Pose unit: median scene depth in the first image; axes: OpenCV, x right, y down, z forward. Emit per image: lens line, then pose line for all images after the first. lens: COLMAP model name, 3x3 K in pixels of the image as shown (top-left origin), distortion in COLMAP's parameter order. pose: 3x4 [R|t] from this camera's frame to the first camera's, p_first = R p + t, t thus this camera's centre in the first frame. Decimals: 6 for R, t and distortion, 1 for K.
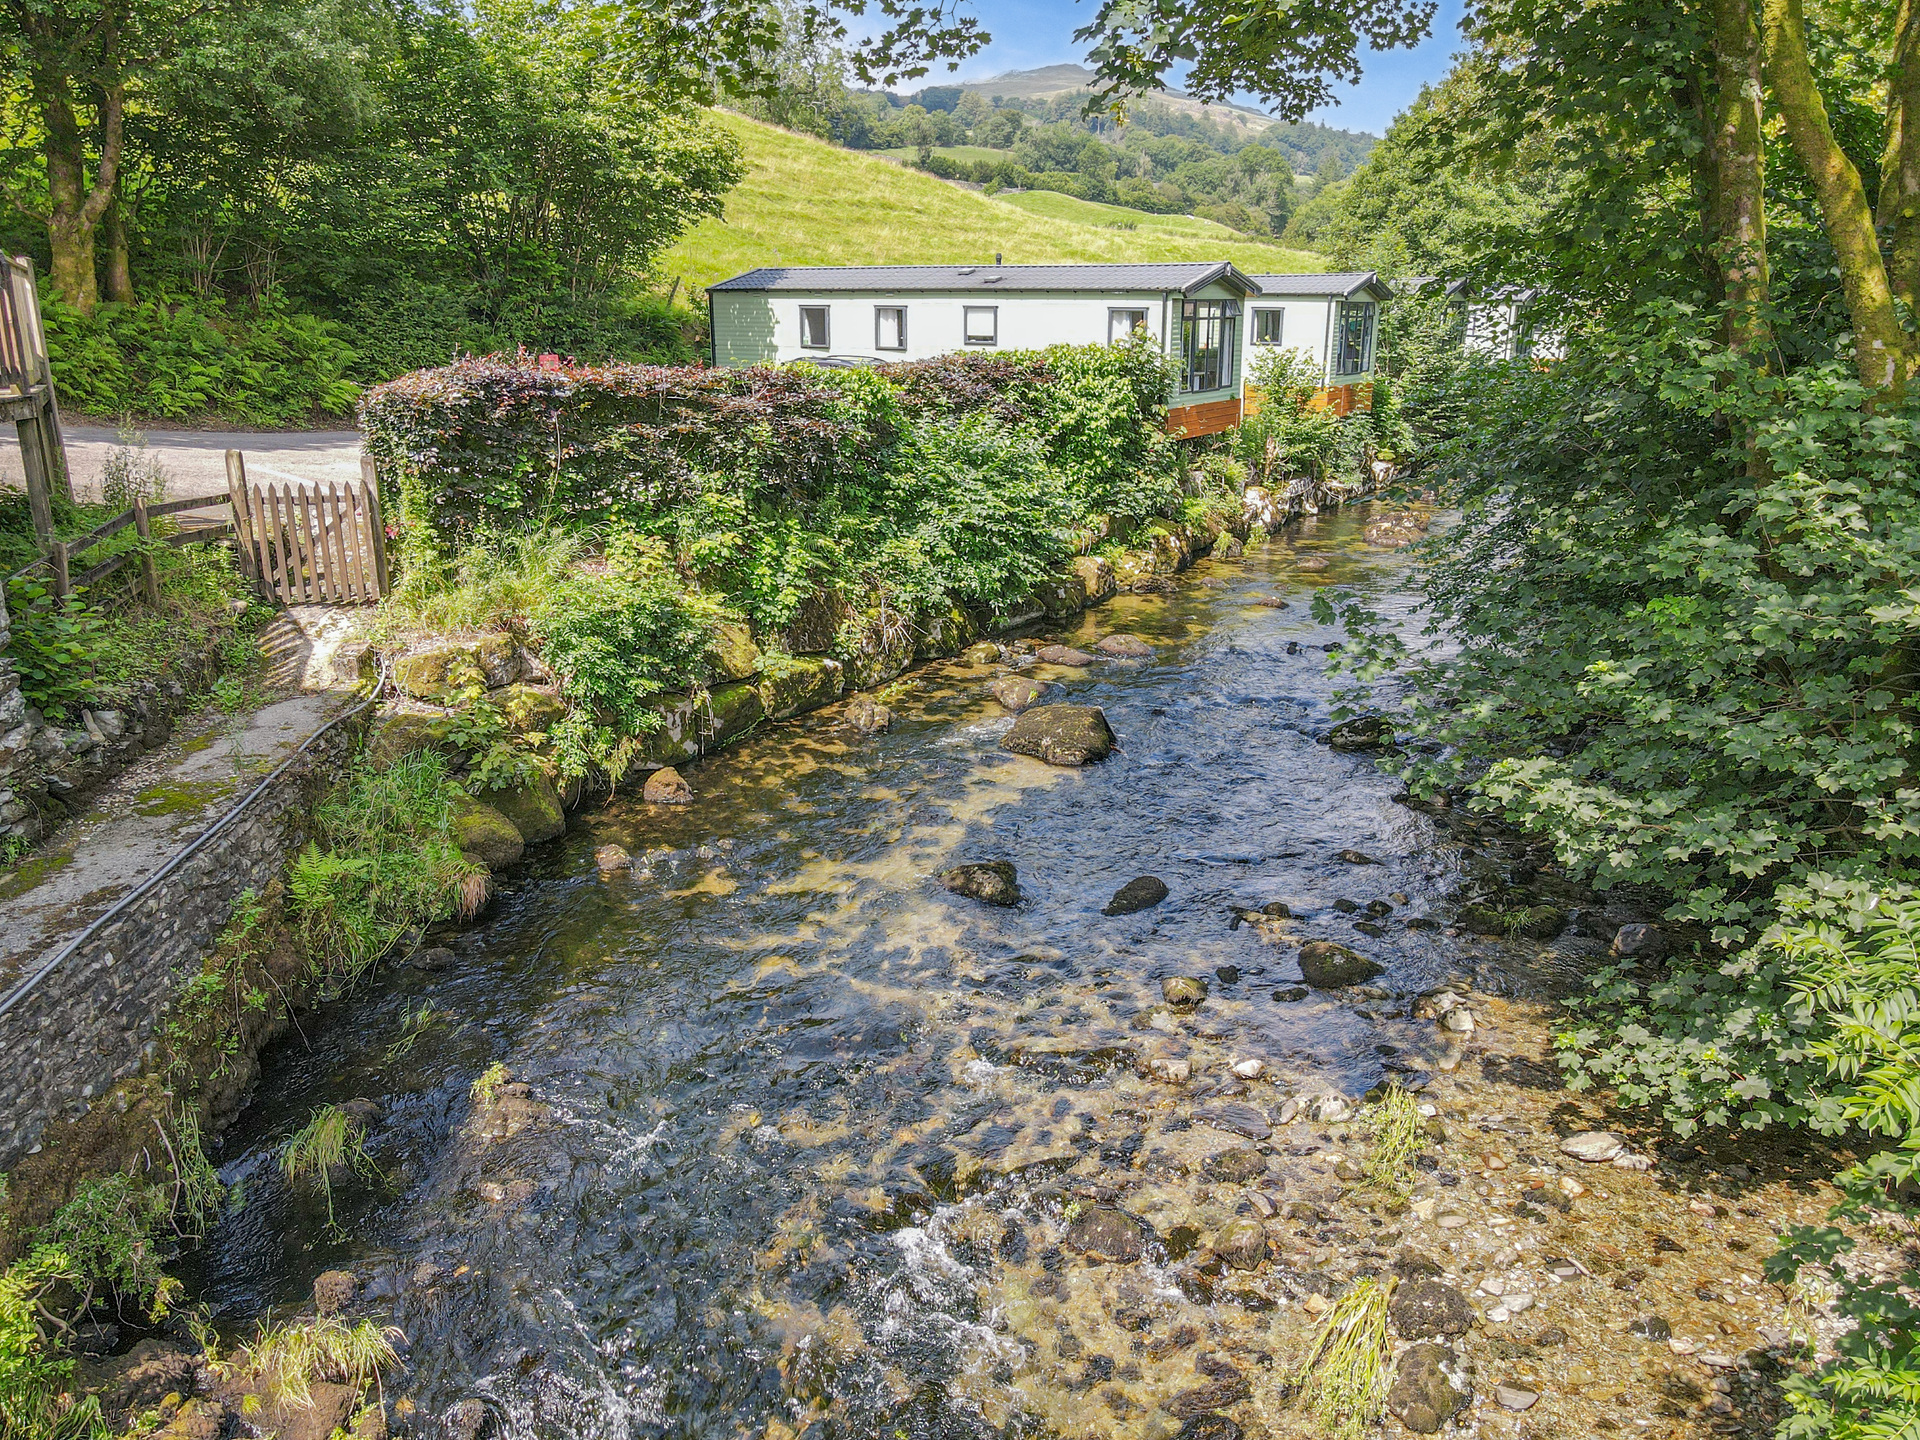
lens RADIAL K [[1332.0, 0, 959.6], [0, 1332.0, 721.3], [0, 0, 1]] dist [-0.007794, 0.003441]
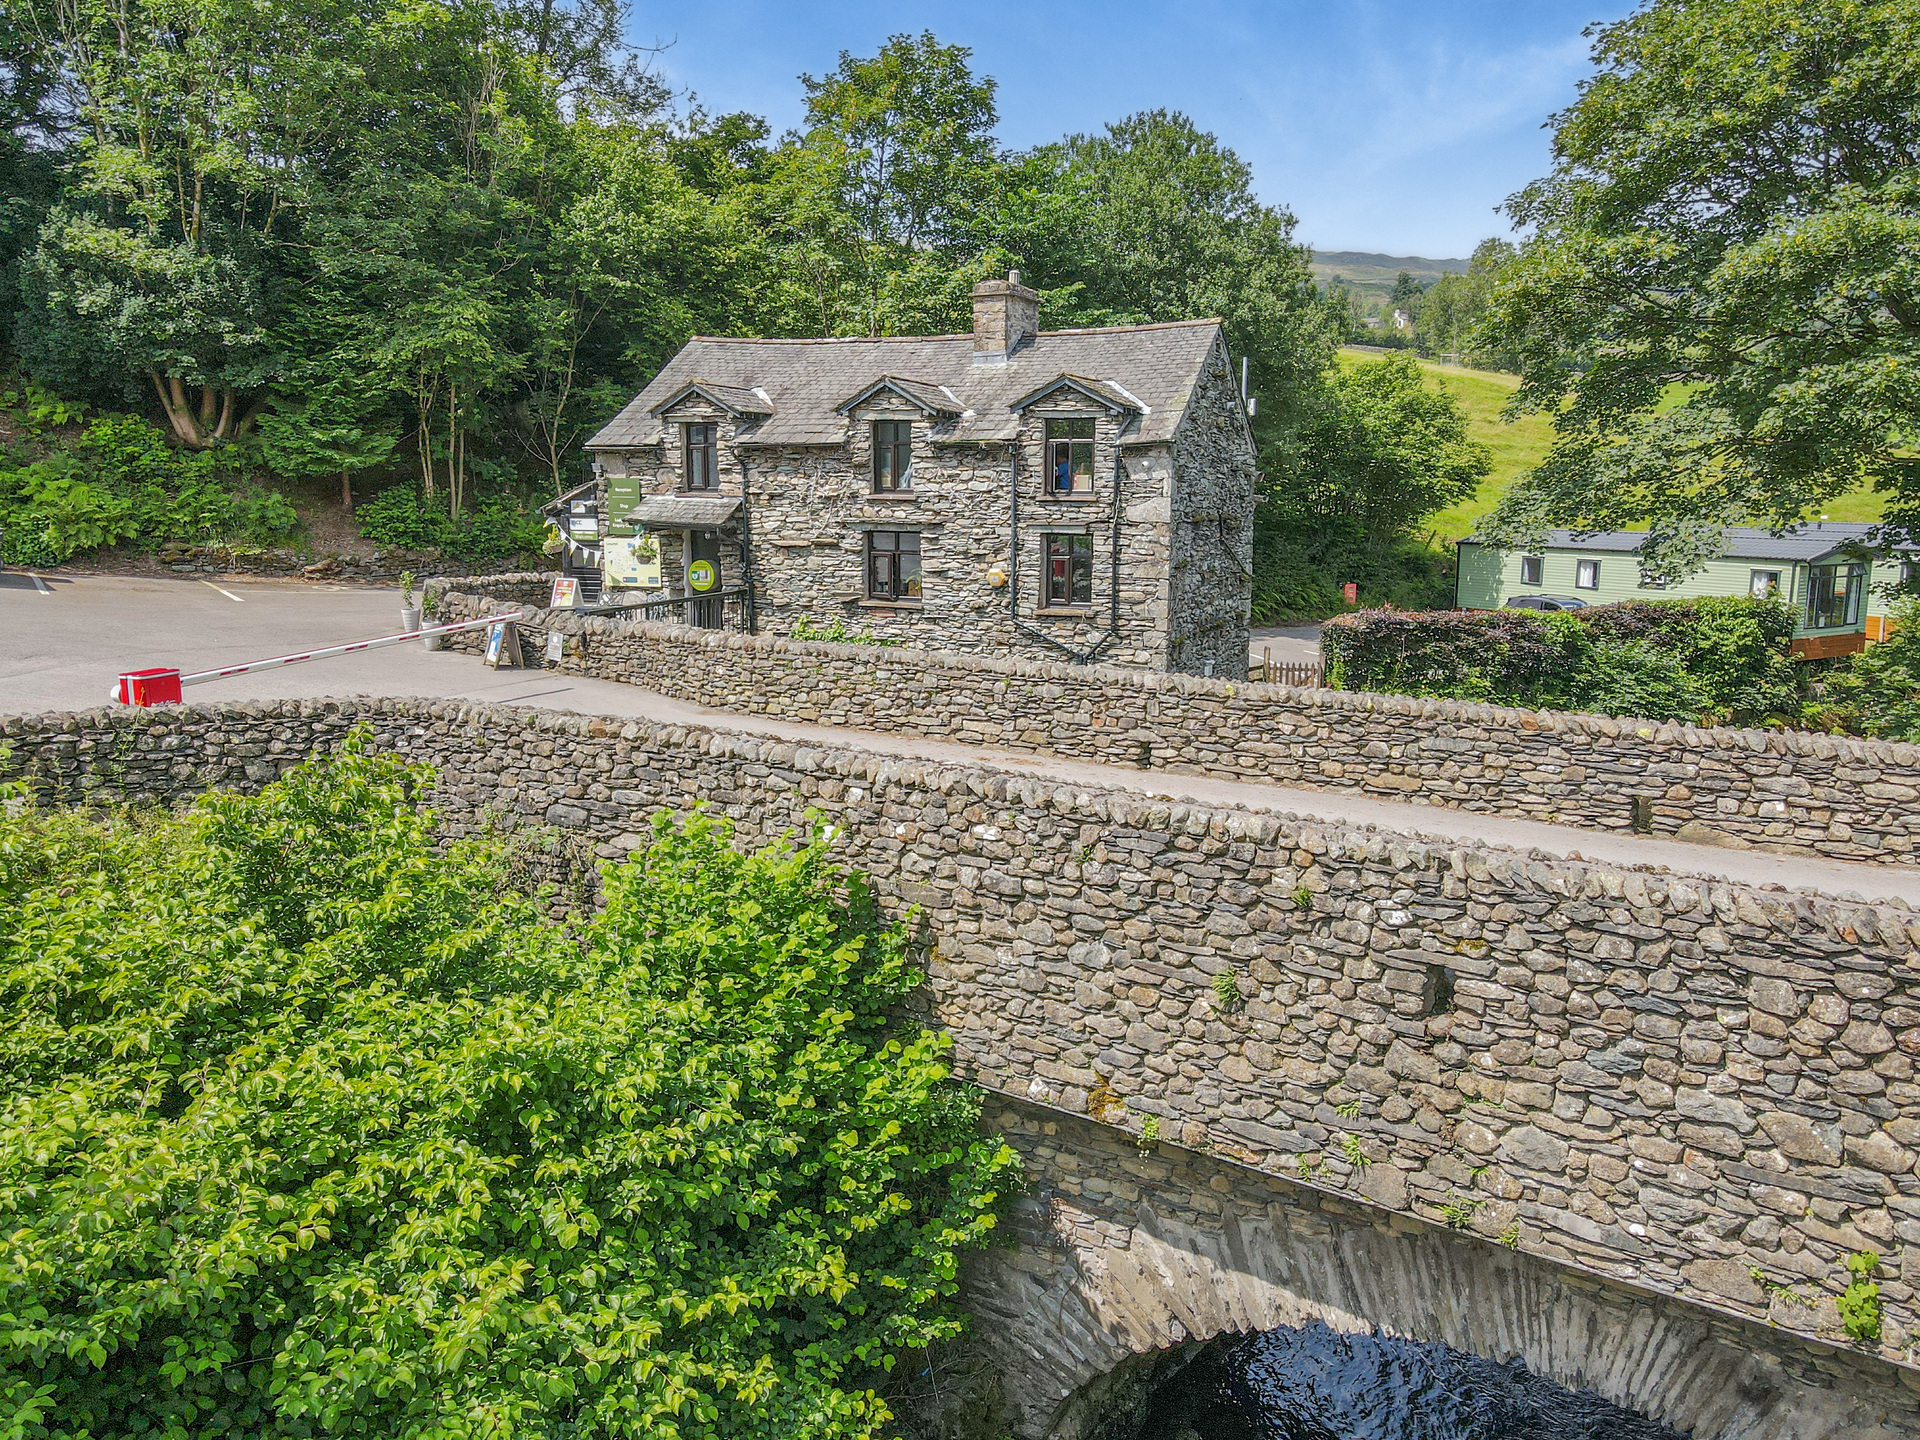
lens RADIAL K [[1332.0, 0, 956.3], [0, 1332.0, 720.3], [0, 0, 1]] dist [-0.007794, 0.003441]
pose [[0.878448, 0.081051, -0.470913, 0.049938], [-0.140496, 0.985758, -0.092421, 0.122934], [0.456716, 0.147348, 0.877325, -0.726987]]
